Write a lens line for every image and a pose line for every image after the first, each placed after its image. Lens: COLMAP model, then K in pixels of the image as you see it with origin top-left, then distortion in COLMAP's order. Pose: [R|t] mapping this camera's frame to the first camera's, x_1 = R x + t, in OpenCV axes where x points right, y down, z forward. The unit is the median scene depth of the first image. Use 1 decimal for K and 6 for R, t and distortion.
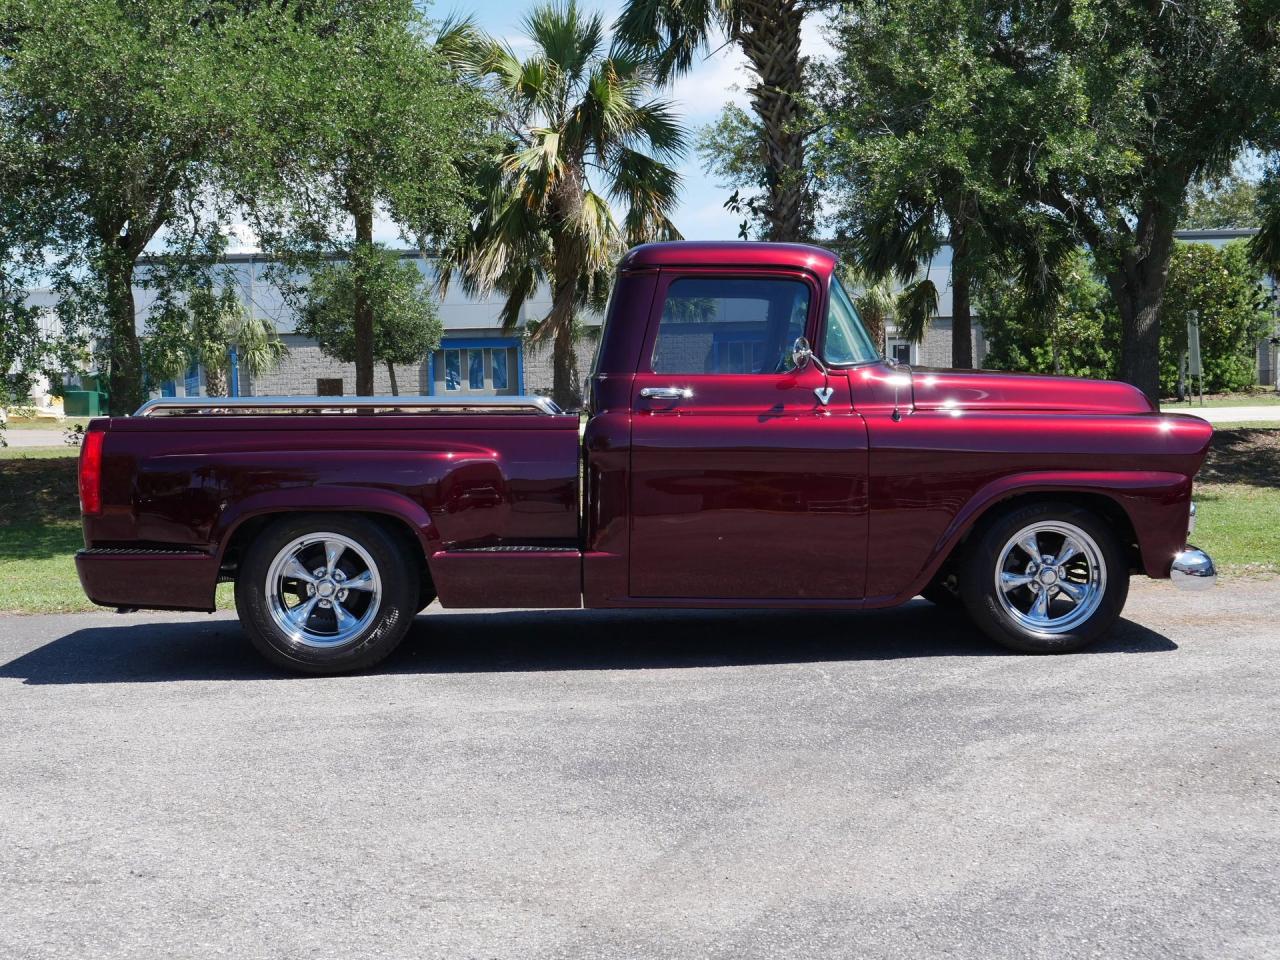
lens RADIAL K [[1713.2, 0, 643.7], [0, 1713.2, 484.6], [0, 0, 1]] dist [0.001853, 0.000000]
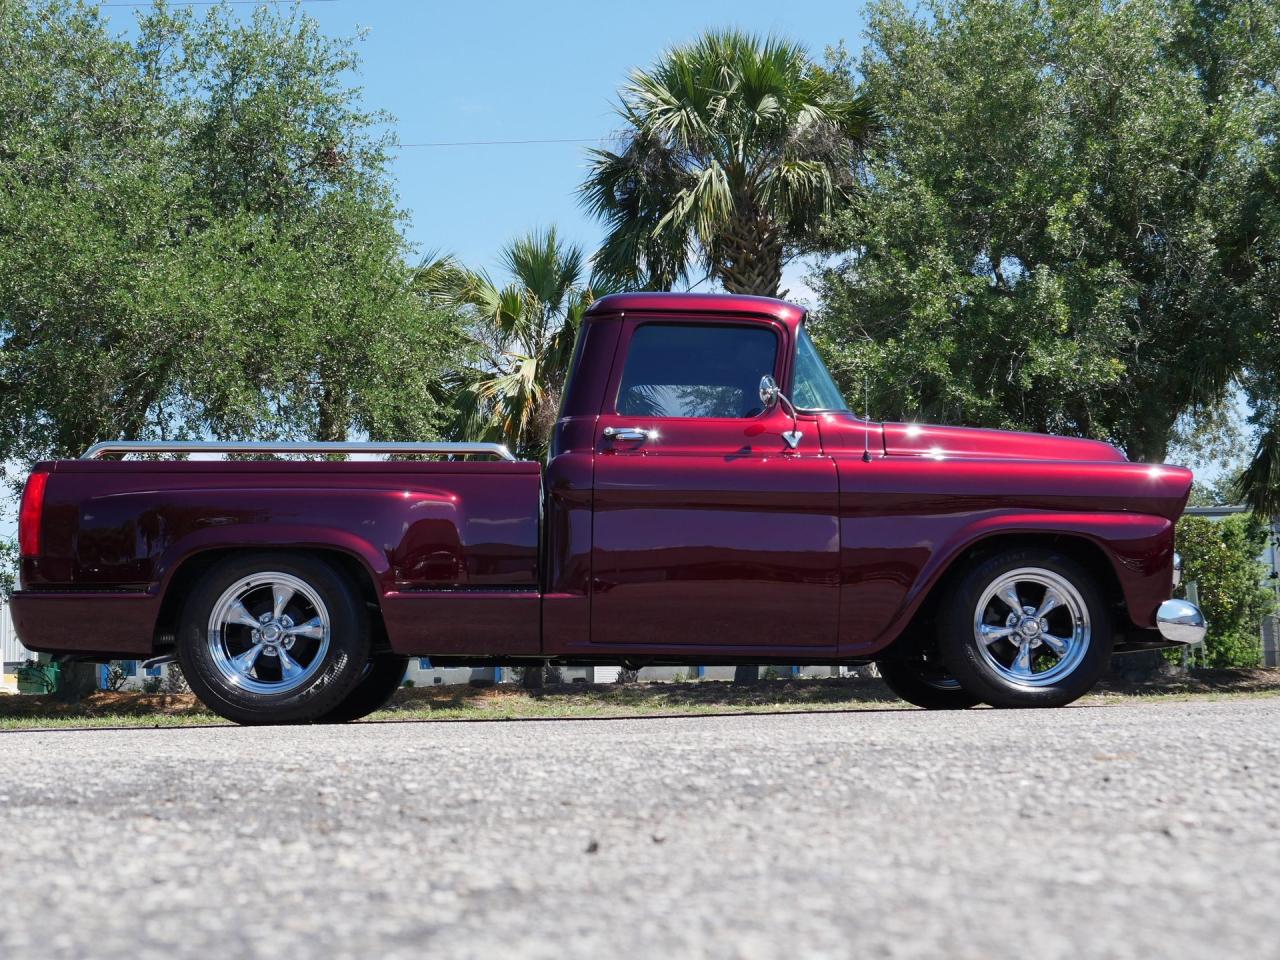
lens RADIAL K [[1780.1, 0, 643.8], [0, 1780.1, 491.2], [0, 0, 1]] dist [0.001128, 0.000000]
pose [[0.999966, 0.003104, 0.007655, 0.012916], [-0.001659, 0.983287, -0.182053, 0.158635], [-0.008092, 0.182034, 0.983259, 0.011671]]
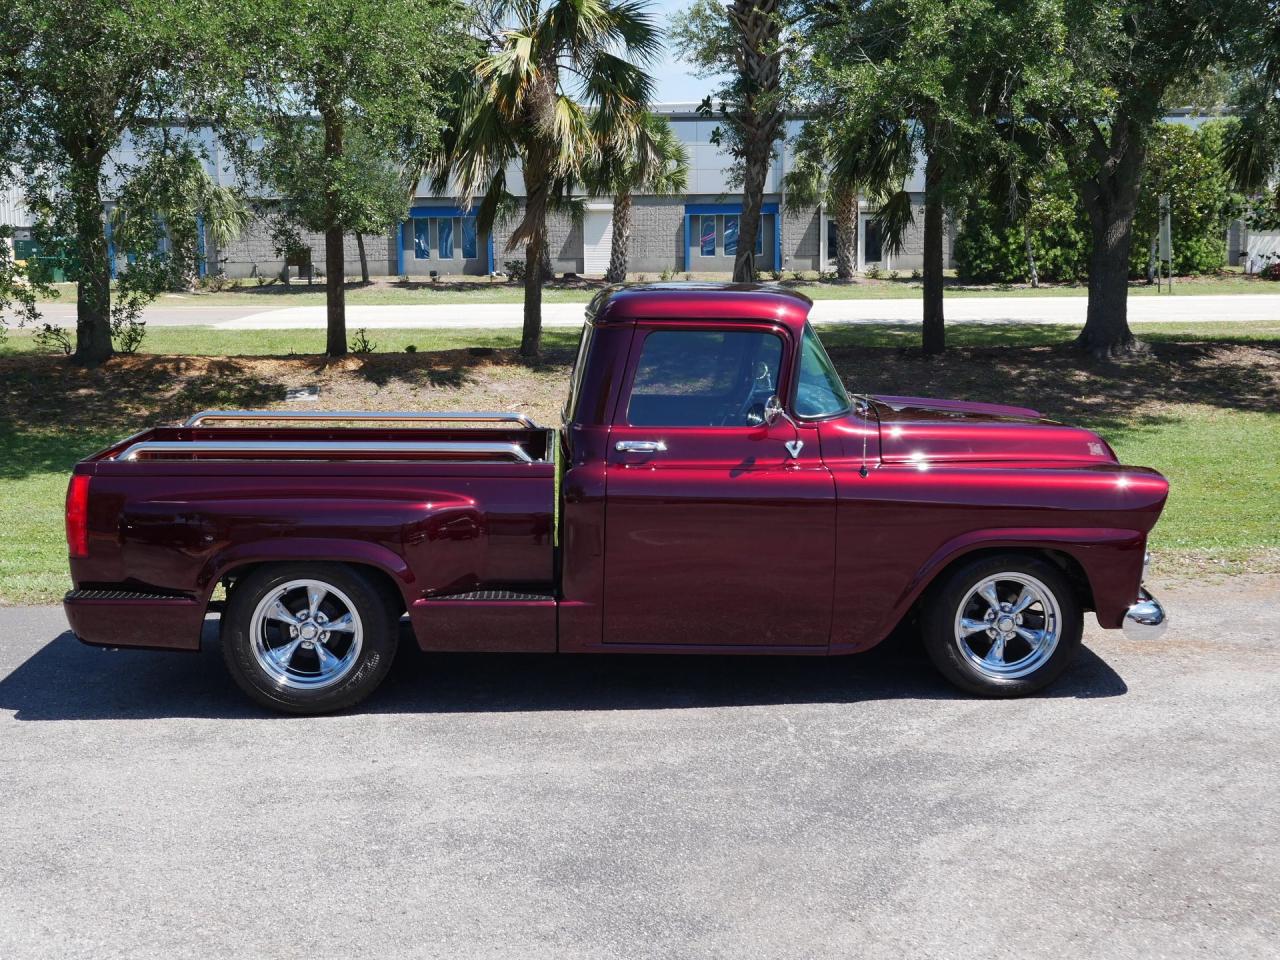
lens RADIAL K [[1713.2, 0, 644.3], [0, 1713.2, 483.7], [0, 0, 1]] dist [0.001853, 0.000000]
pose [[0.999742, 0.011536, 0.019556, -0.004378], [-0.013198, 0.996116, 0.087055, -0.117557], [-0.018476, -0.087290, 0.996012, -0.023693]]
